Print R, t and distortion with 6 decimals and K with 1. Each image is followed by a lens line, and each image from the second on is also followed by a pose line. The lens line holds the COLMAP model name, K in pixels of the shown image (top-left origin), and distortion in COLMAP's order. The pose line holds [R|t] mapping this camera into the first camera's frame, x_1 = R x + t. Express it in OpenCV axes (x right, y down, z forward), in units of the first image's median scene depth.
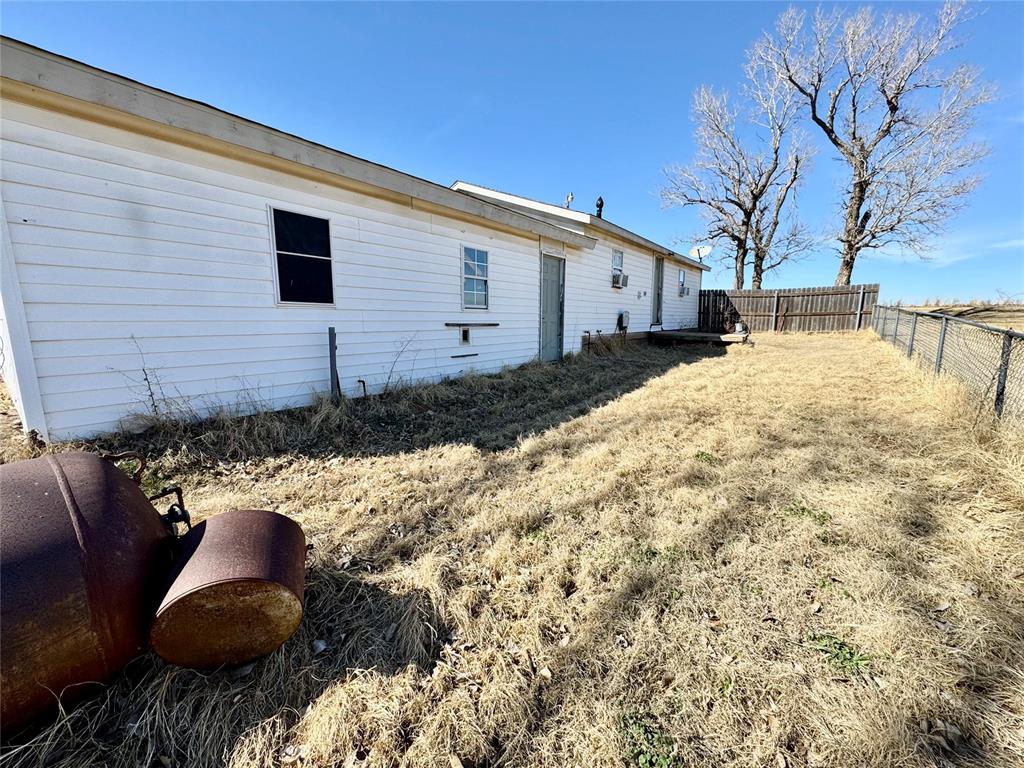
lens RADIAL K [[405.6, 0, 512.0], [0, 405.6, 384.0], [0, 0, 1]] dist [-0.003375, 0.000079]
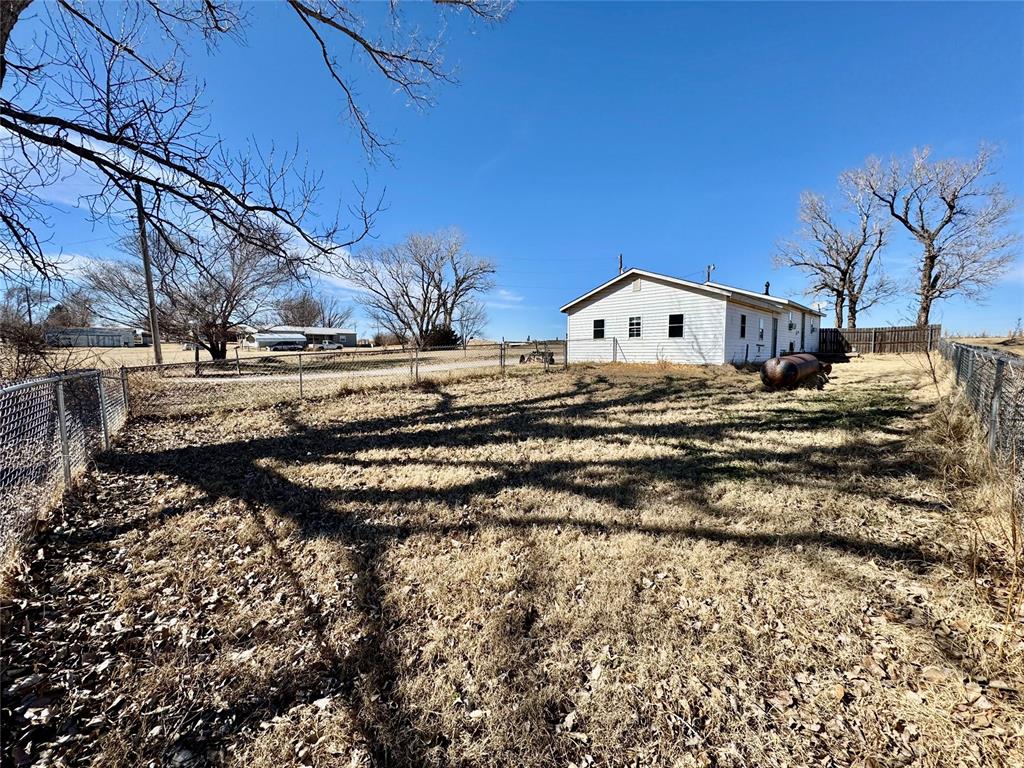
lens RADIAL K [[405.6, 0, 512.0], [0, 405.6, 384.0], [0, 0, 1]] dist [-0.003375, 0.000079]
pose [[0.990438, 0.004636, -0.137879, -0.448617], [-0.016483, 0.996253, -0.084904, 0.122722], [0.136969, 0.086365, 0.986803, -0.627789]]
